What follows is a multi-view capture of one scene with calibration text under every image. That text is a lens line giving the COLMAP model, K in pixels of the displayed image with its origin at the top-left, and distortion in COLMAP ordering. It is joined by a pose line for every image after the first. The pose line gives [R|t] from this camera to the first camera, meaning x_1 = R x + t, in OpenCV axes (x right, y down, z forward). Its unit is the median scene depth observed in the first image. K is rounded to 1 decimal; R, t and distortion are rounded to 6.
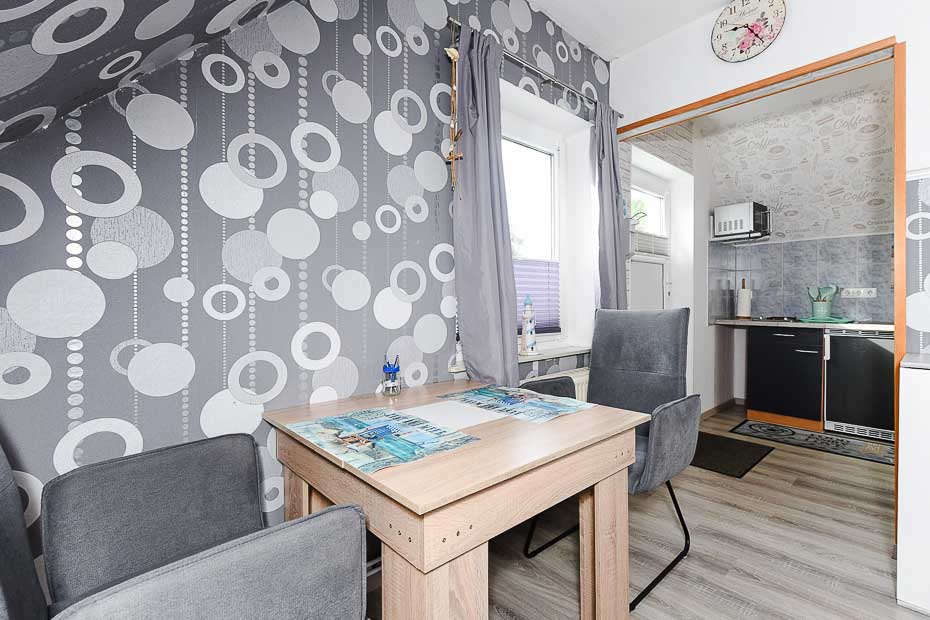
lens RADIAL K [[434.5, 0, 465.0], [0, 434.5, 310.0], [0, 0, 1]] dist [0.000064, 0.000095]
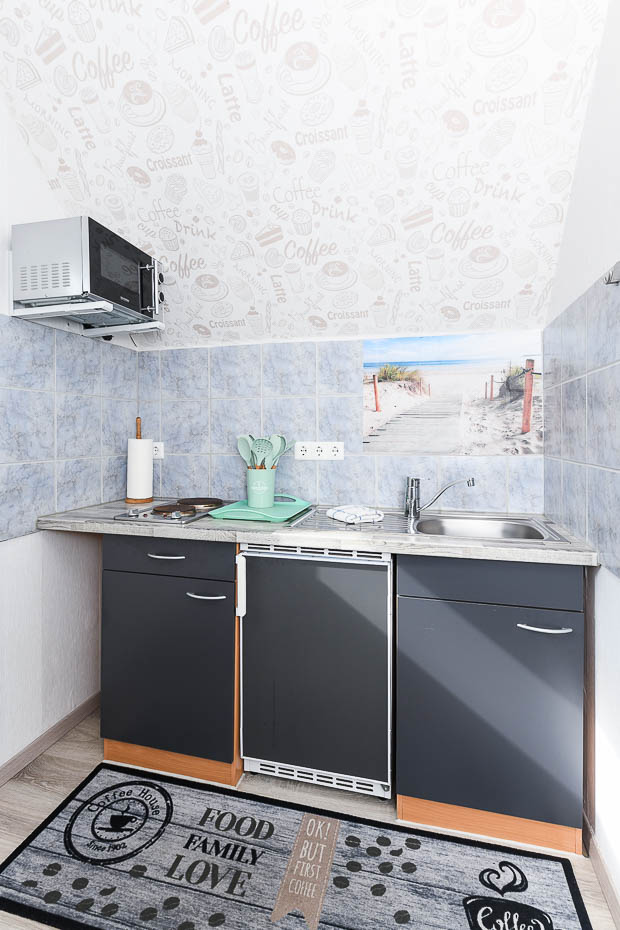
lens RADIAL K [[467.6, 0, 310.8], [0, 467.6, 436.2], [0, 0, 1]] dist [-0.000779, -0.000394]
pose [[0.834236, 0.006557, 0.551369, 0.596368], [0.003944, 0.999833, -0.017858, -0.047455], [-0.551394, 0.017072, 0.834070, 0.544944]]
